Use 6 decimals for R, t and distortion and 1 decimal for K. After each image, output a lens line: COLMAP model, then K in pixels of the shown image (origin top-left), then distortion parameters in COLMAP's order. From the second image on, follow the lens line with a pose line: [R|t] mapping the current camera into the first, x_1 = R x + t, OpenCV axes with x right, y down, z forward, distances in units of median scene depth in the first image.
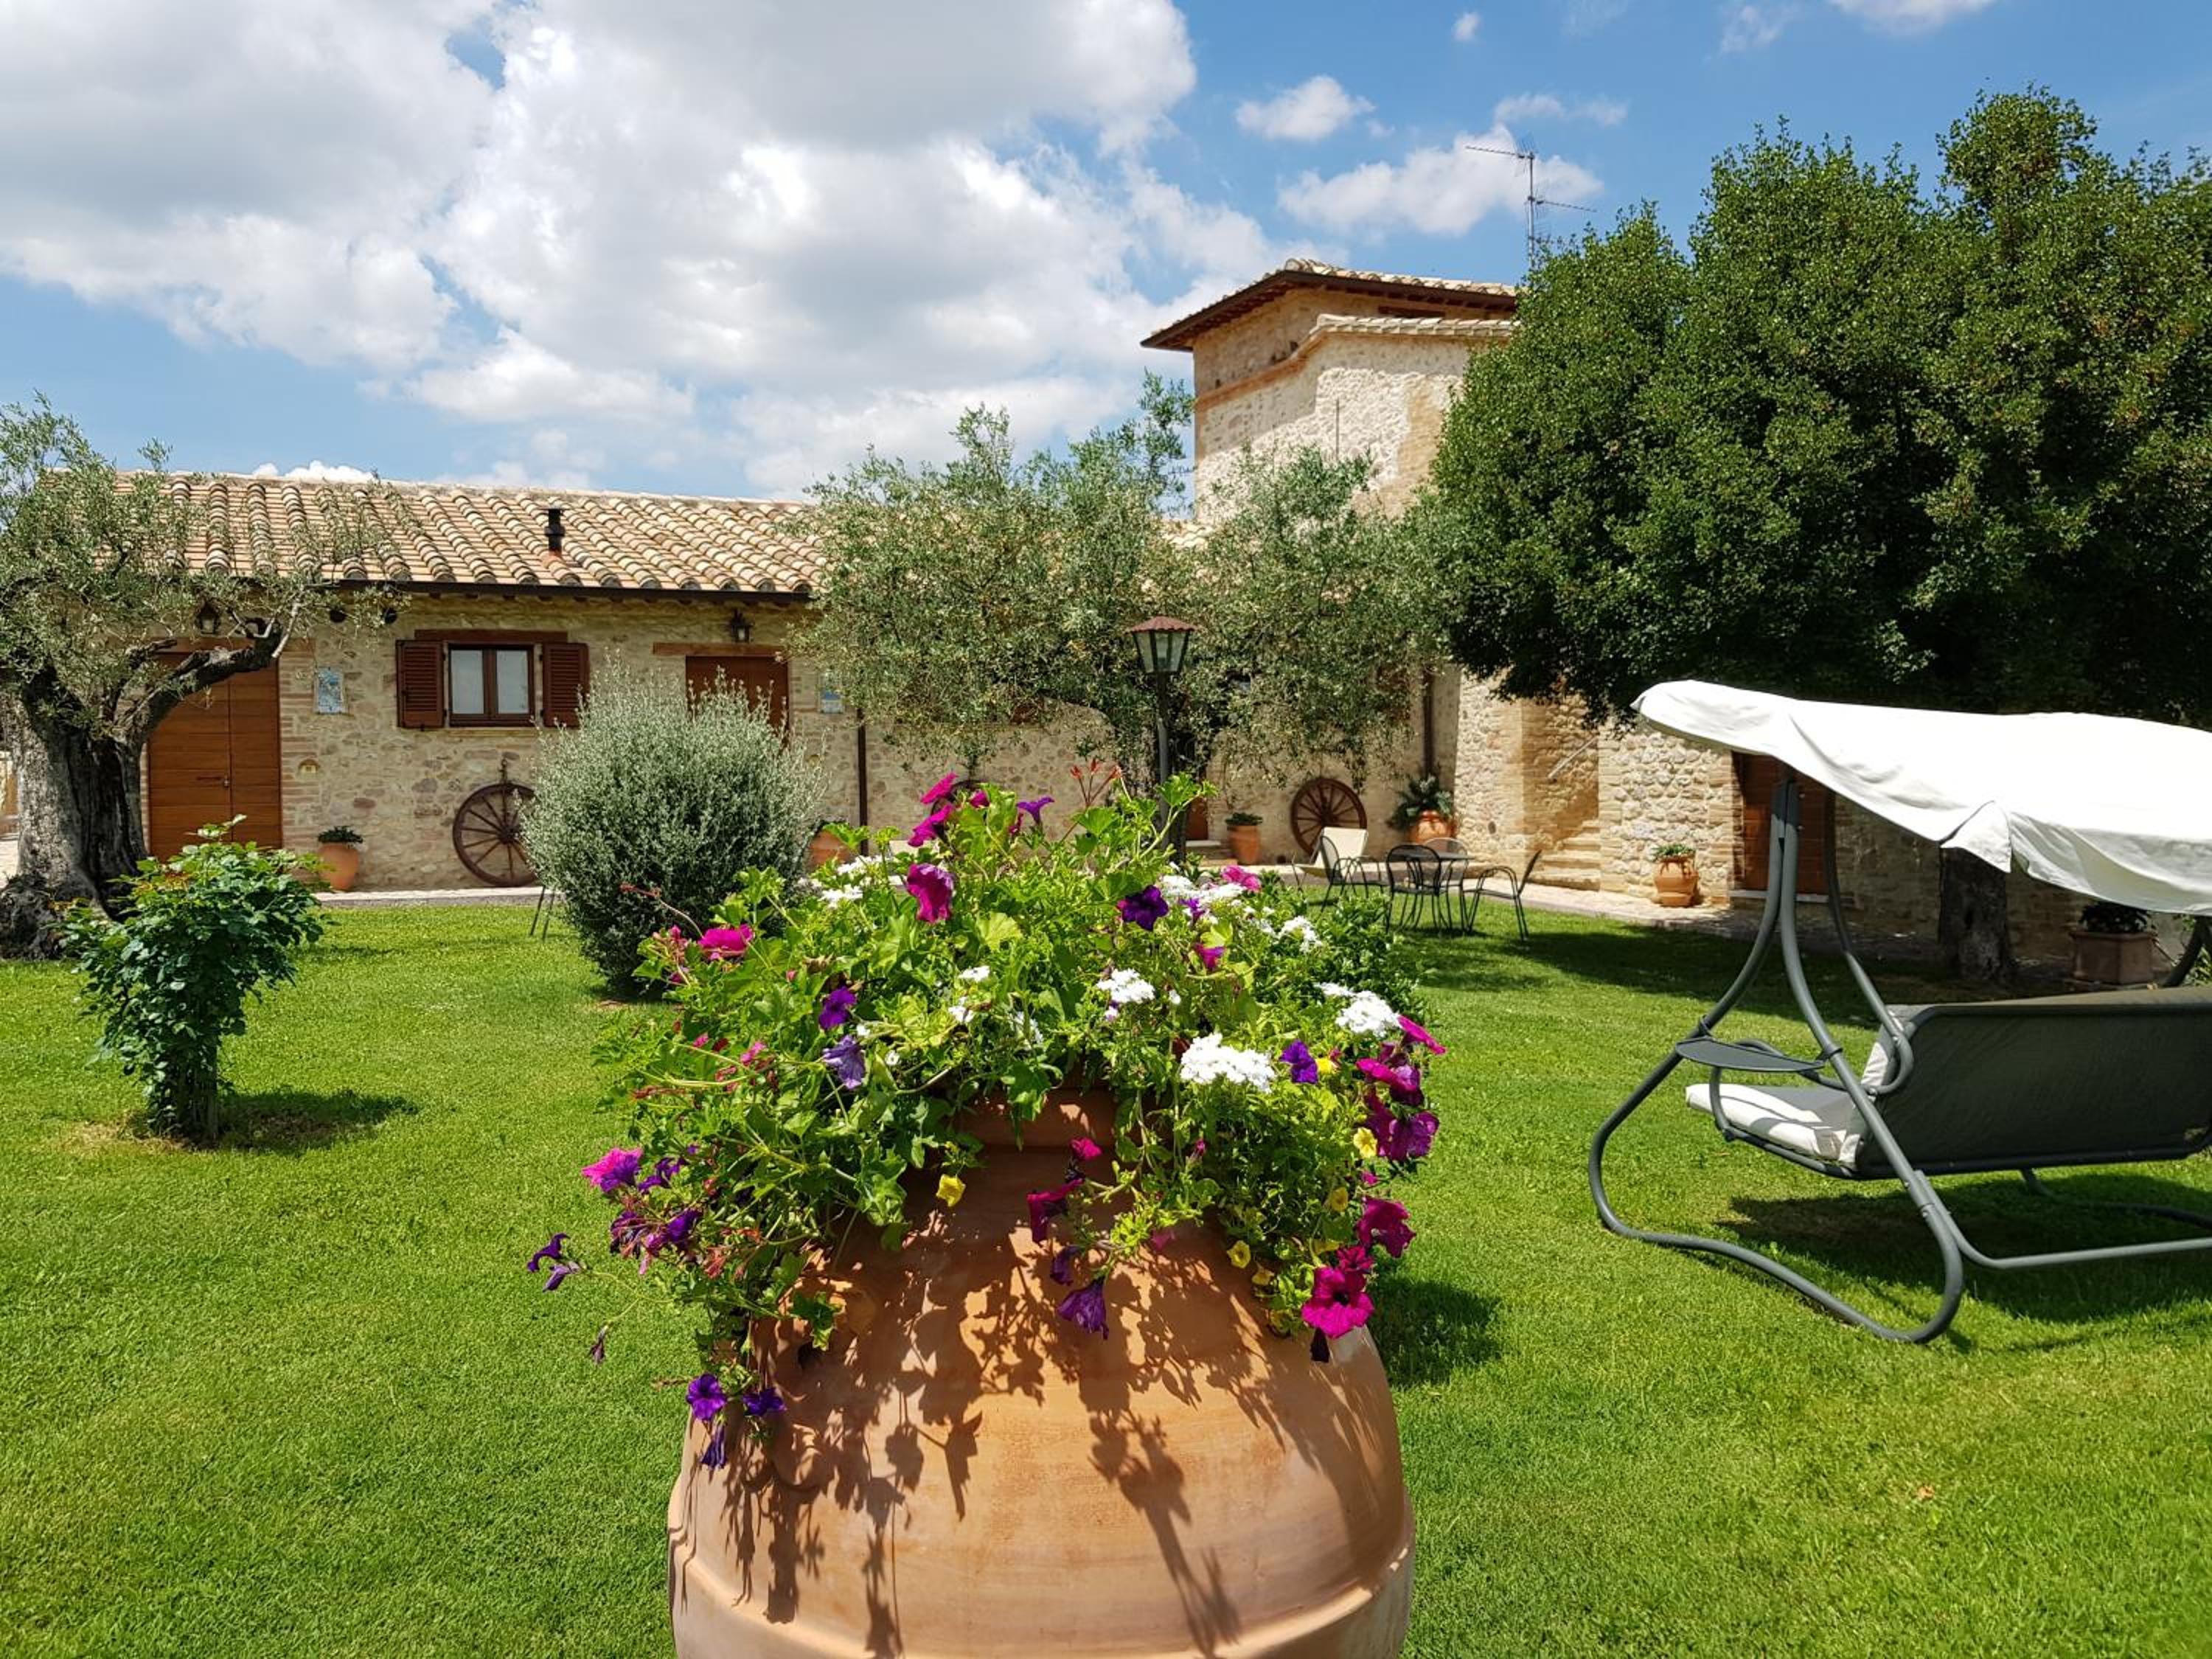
lens RADIAL K [[1746.2, 0, 1064.0], [0, 1746.2, 795.8], [0, 0, 1]] dist [0.095975, -0.182094]
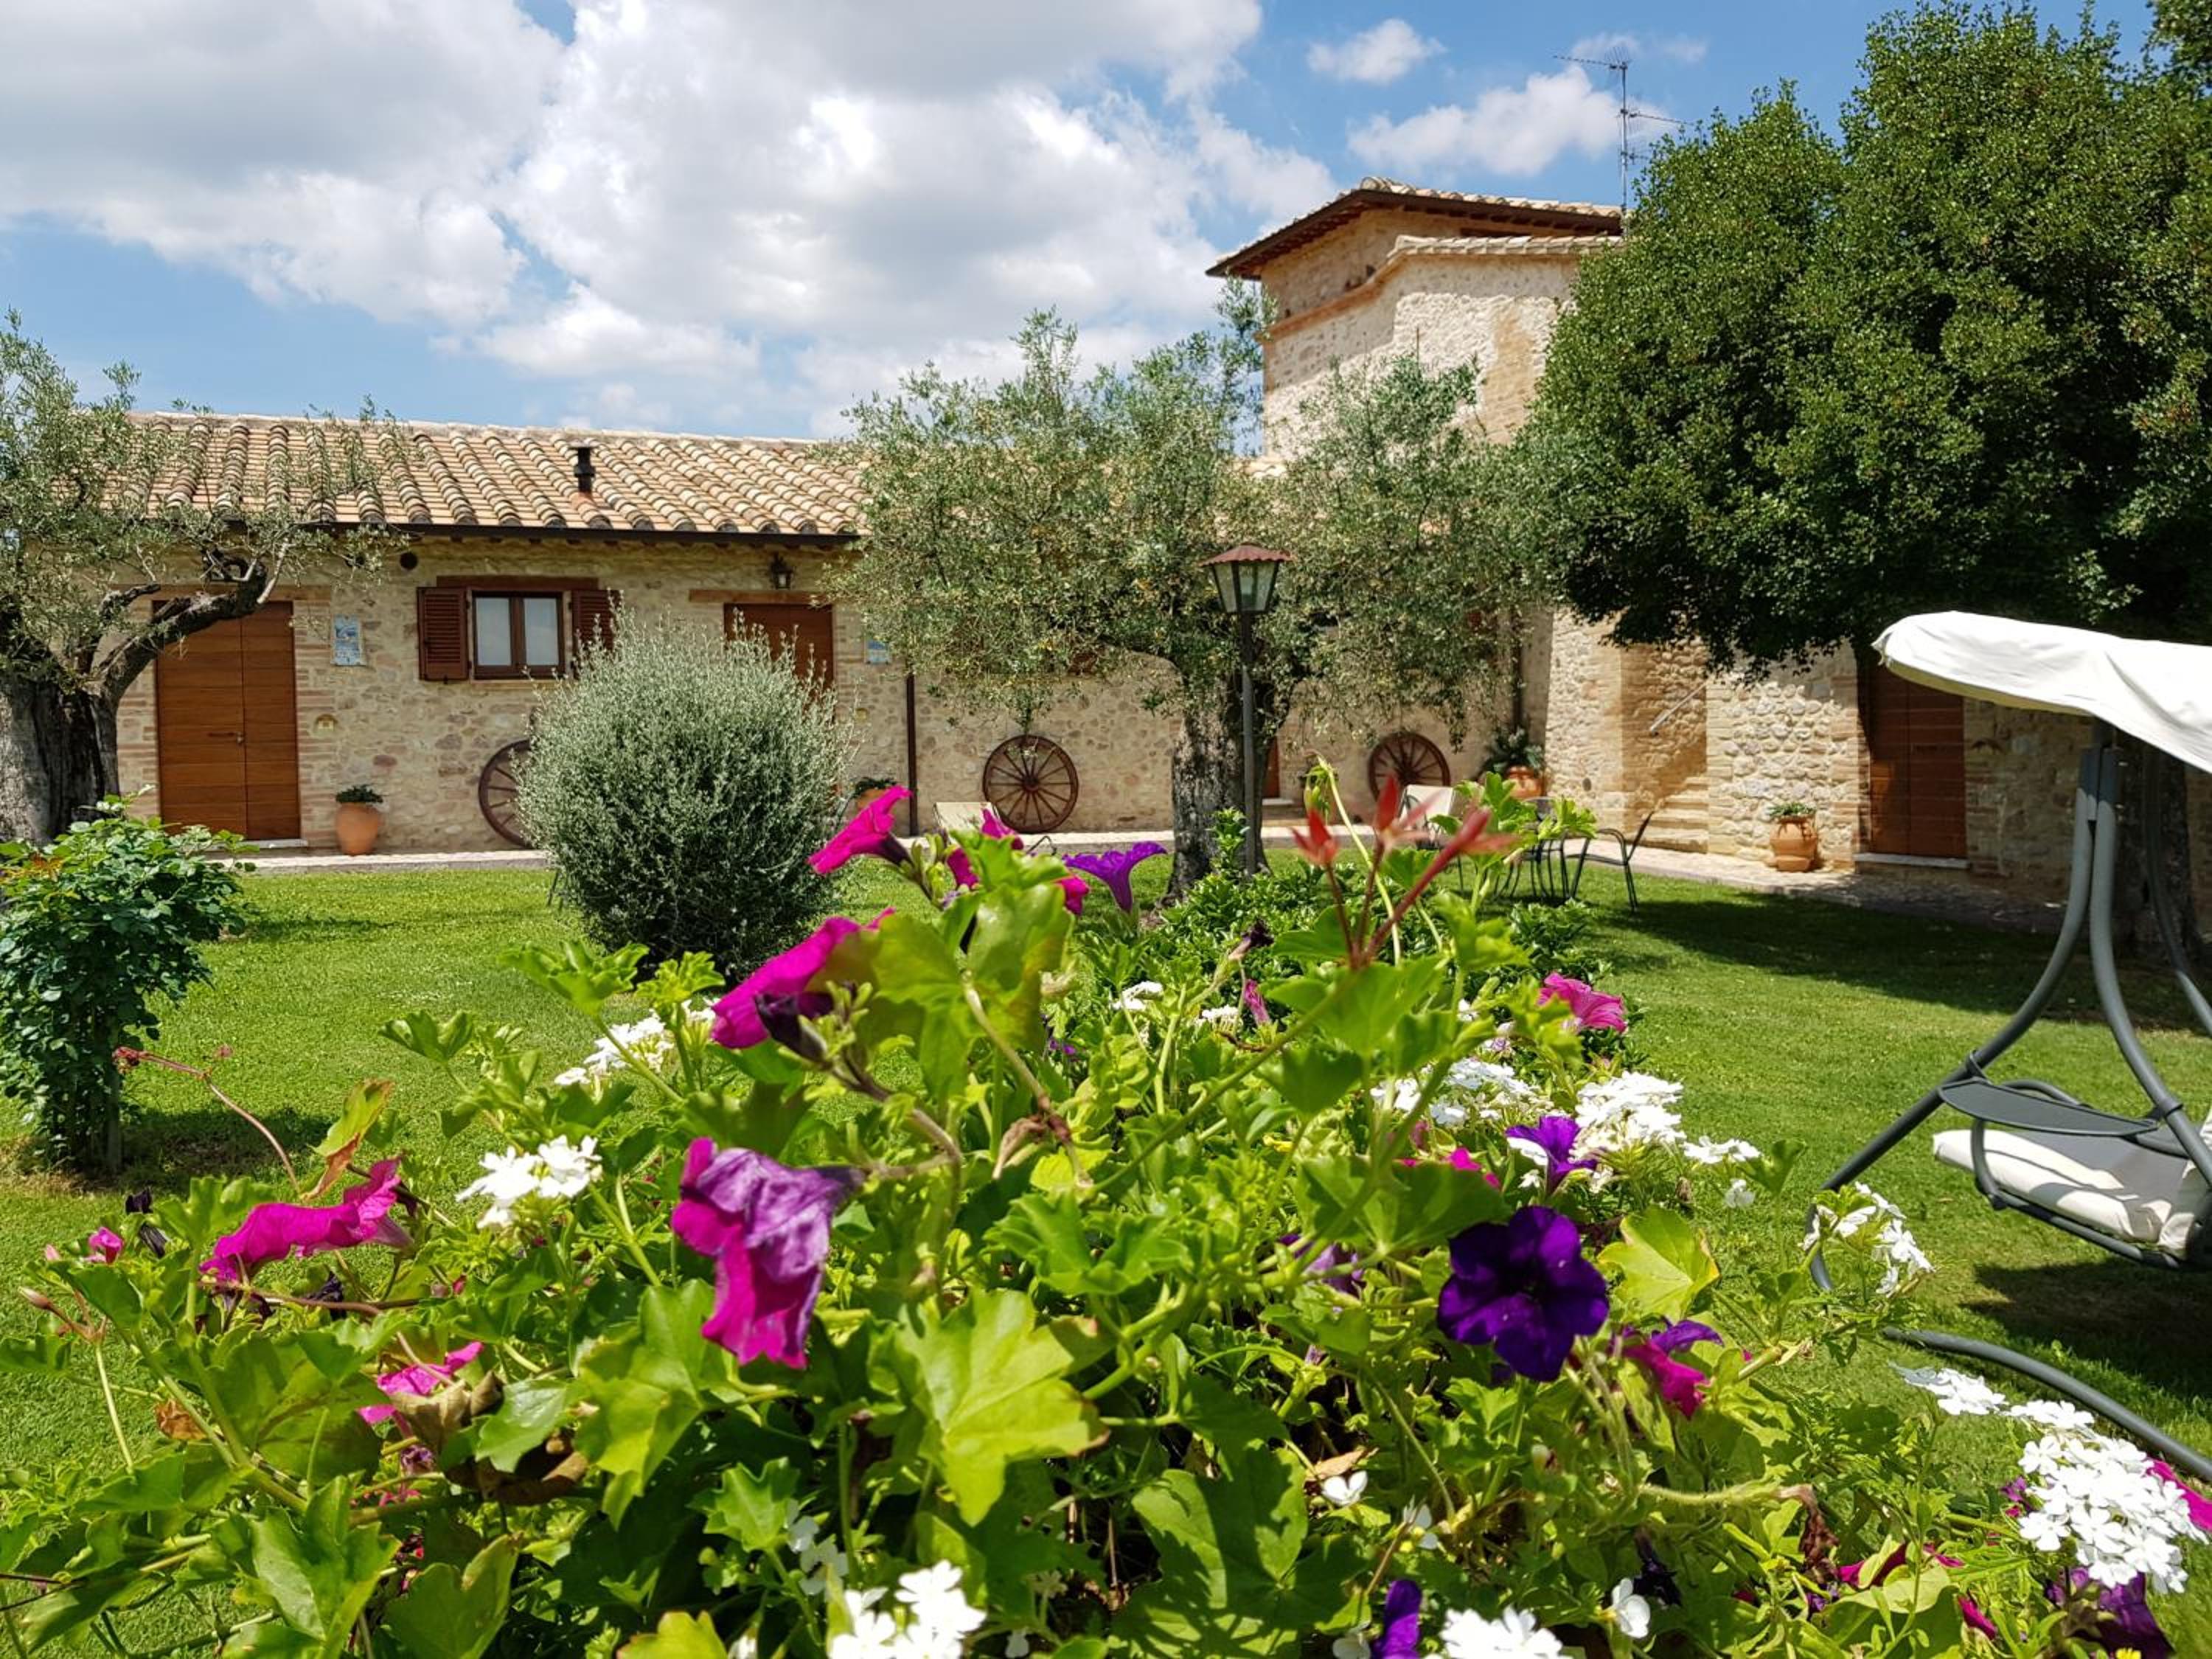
lens RADIAL K [[1755.4, 0, 1052.5], [0, 1755.4, 773.2], [0, 0, 1]] dist [0.066488, -0.114092]
pose [[0.999191, -0.000843, -0.040205, -0.001840], [0.001430, 0.999893, 0.014586, -0.002446], [0.040188, -0.014632, 0.999085, 0.071593]]
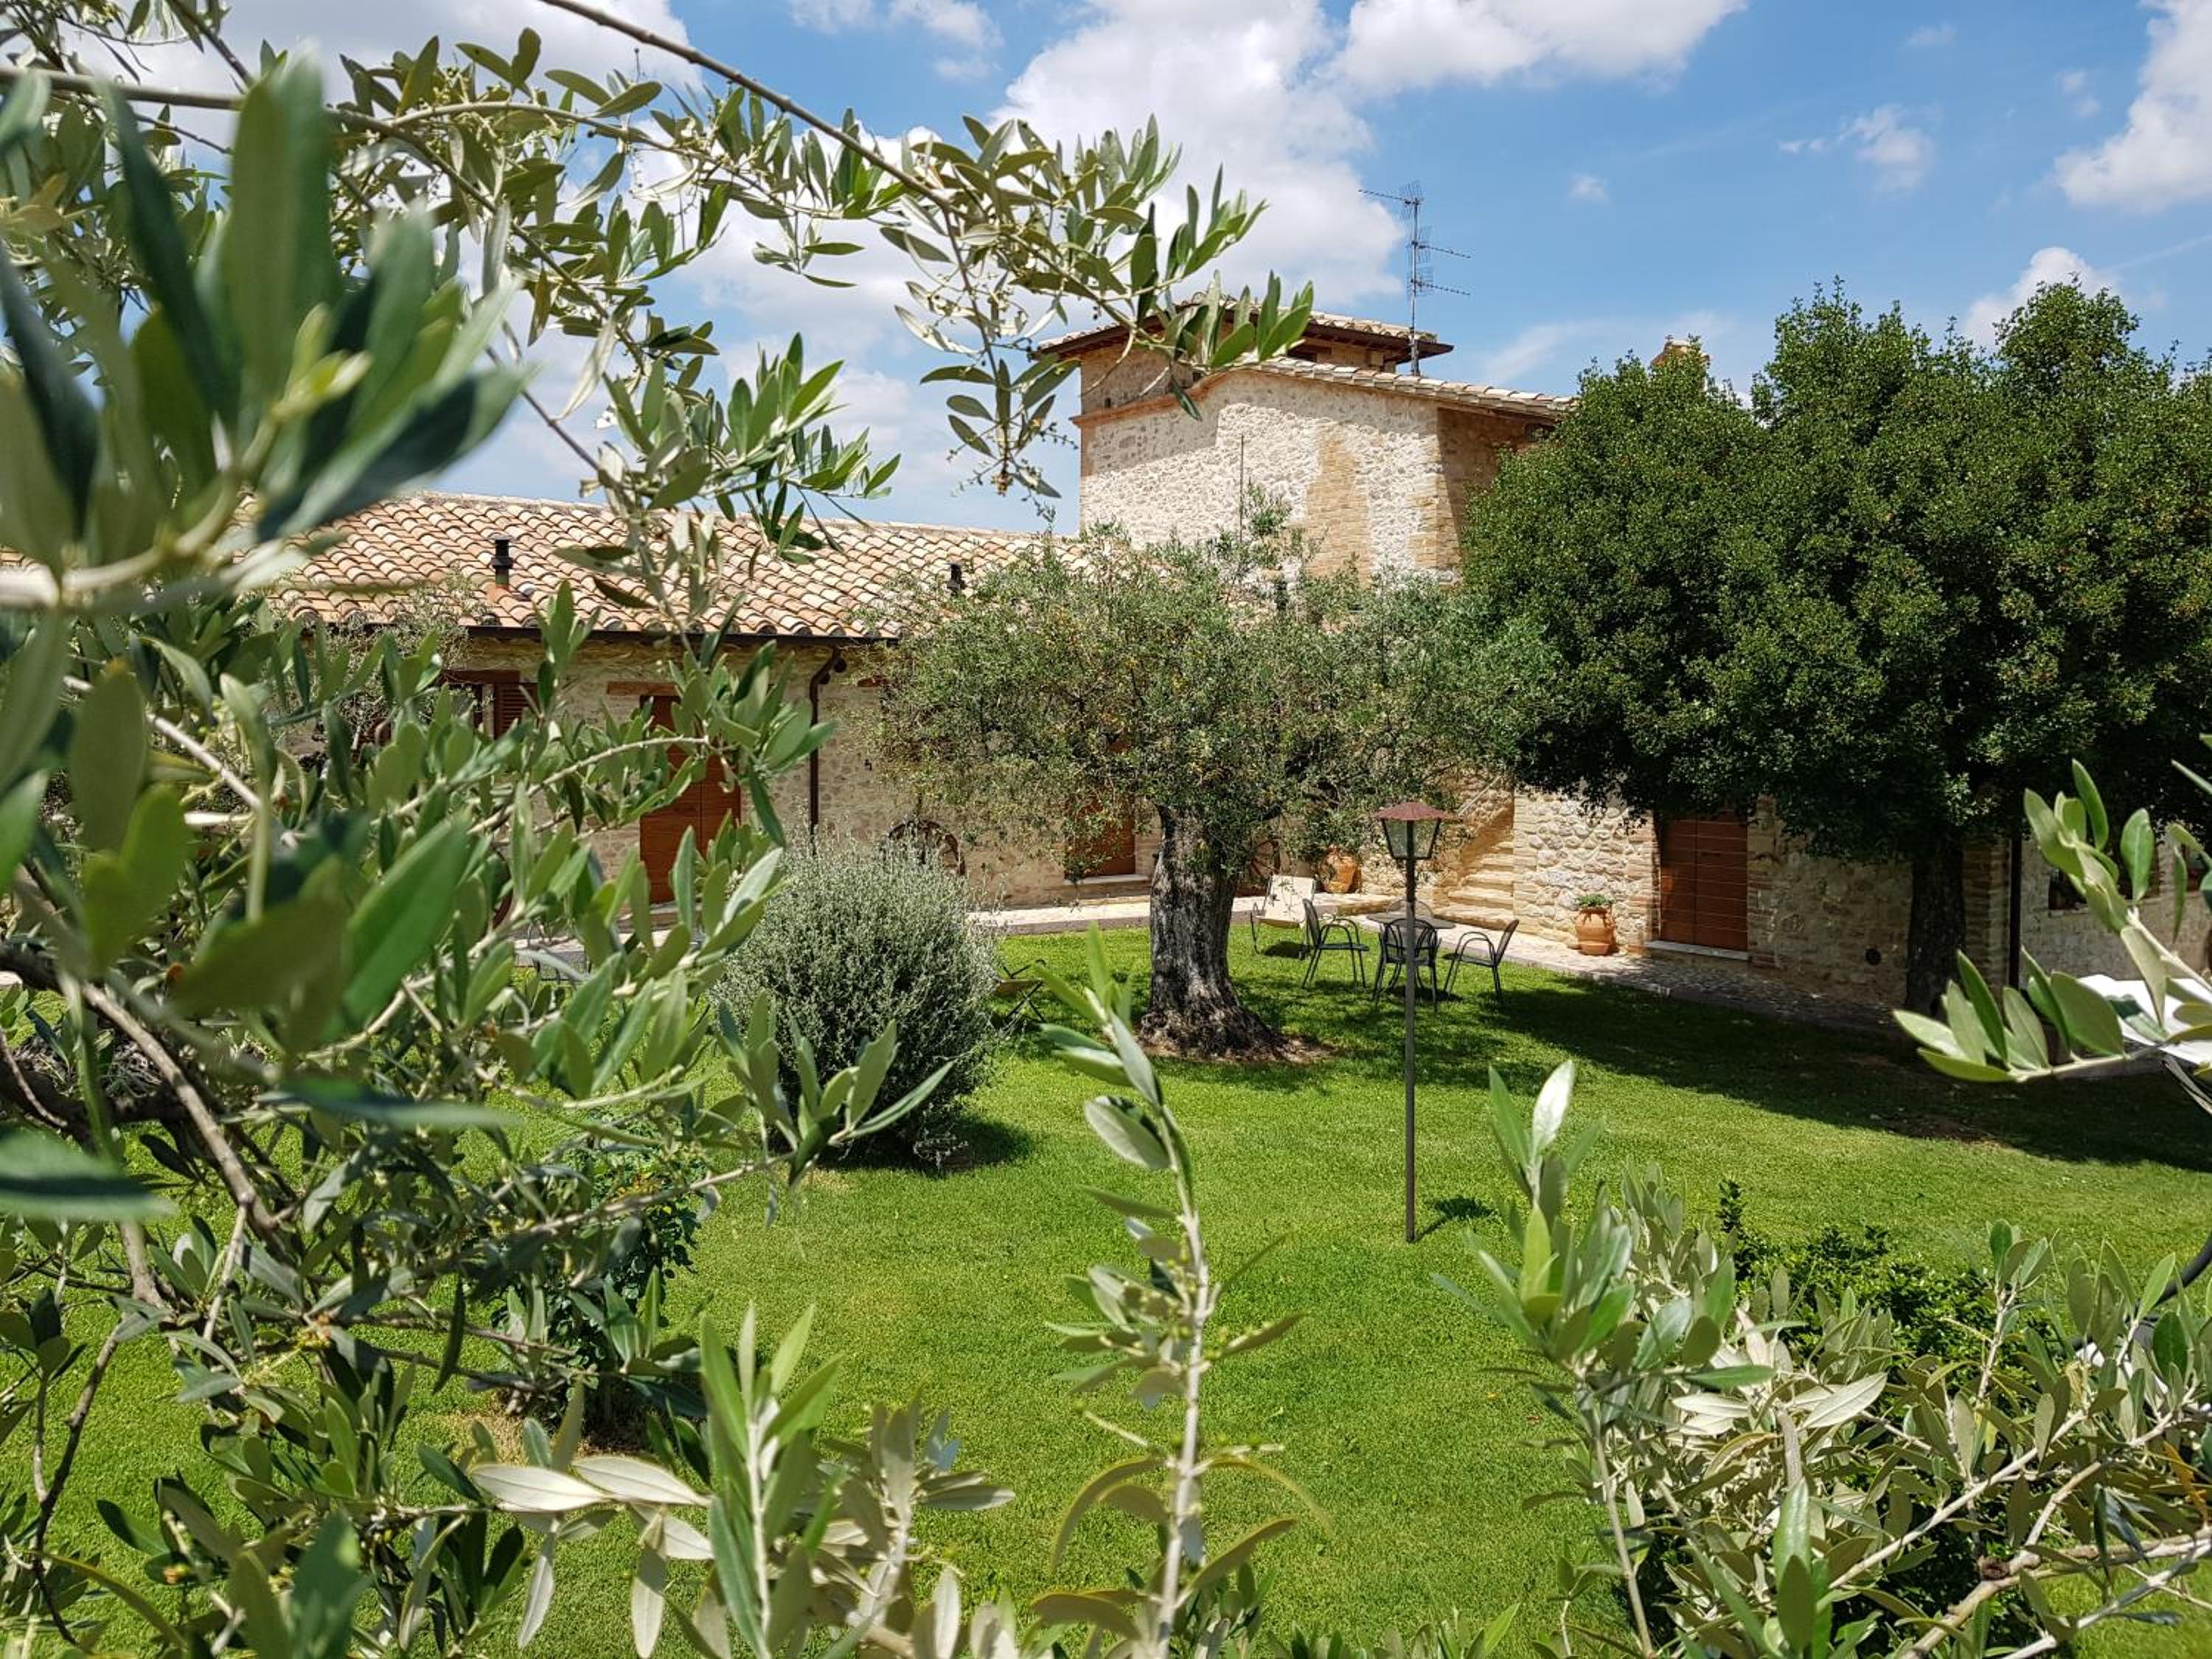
lens RADIAL K [[1728.1, 0, 1059.7], [0, 1728.1, 770.4], [0, 0, 1]] dist [0.092828, -0.216474]
pose [[0.987711, 0.017631, 0.155292, -0.151973], [-0.020811, 0.999605, 0.018876, -0.068136], [-0.154898, -0.021876, 0.987688, 0.018966]]
